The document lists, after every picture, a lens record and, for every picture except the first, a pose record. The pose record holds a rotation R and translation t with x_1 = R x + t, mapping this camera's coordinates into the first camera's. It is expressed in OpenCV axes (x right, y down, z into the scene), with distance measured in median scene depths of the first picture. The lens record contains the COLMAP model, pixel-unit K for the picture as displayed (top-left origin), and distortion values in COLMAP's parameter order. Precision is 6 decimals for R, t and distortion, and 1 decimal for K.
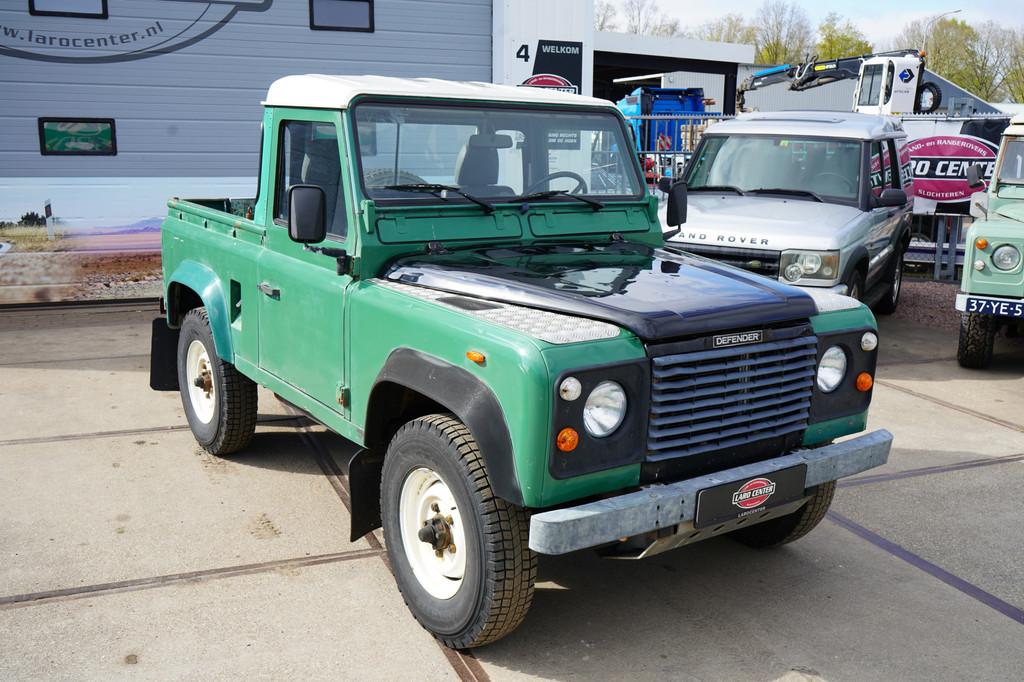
lens RADIAL K [[964.1, 0, 512.0], [0, 964.1, 341.0], [0, 0, 1]] dist [0.010636, 0.008561]
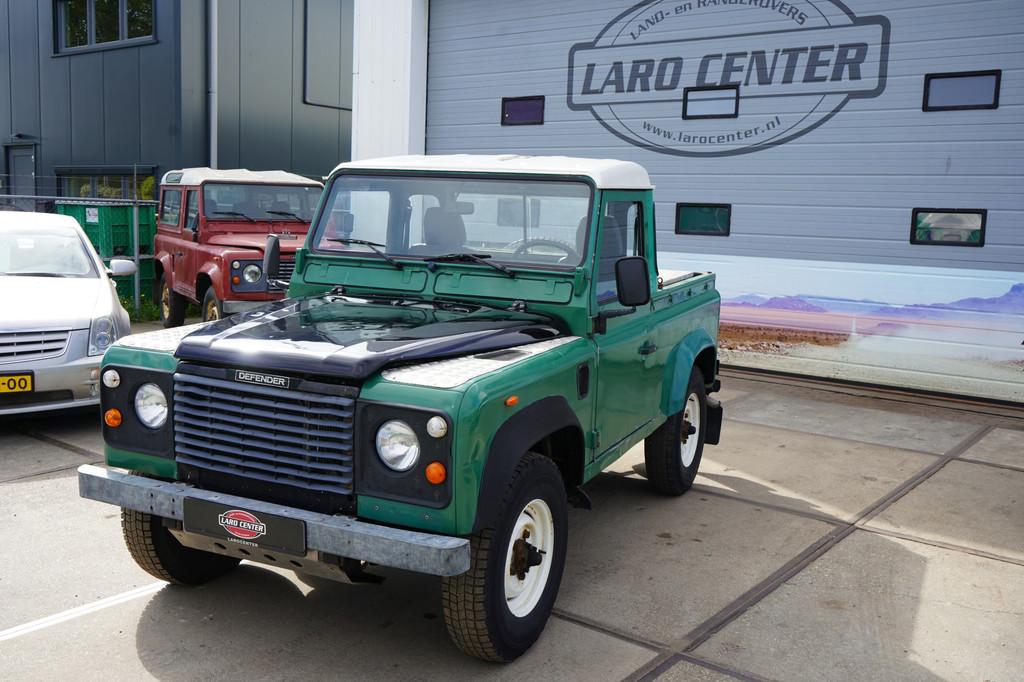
lens RADIAL K [[964.1, 0, 512.0], [0, 964.1, 341.0], [0, 0, 1]] dist [0.010636, 0.008561]
pose [[0.522436, 0.122523, -0.843830, 0.425399], [-0.205048, 0.978635, 0.015147, -0.038765], [0.827657, 0.165112, 0.536397, 0.214333]]
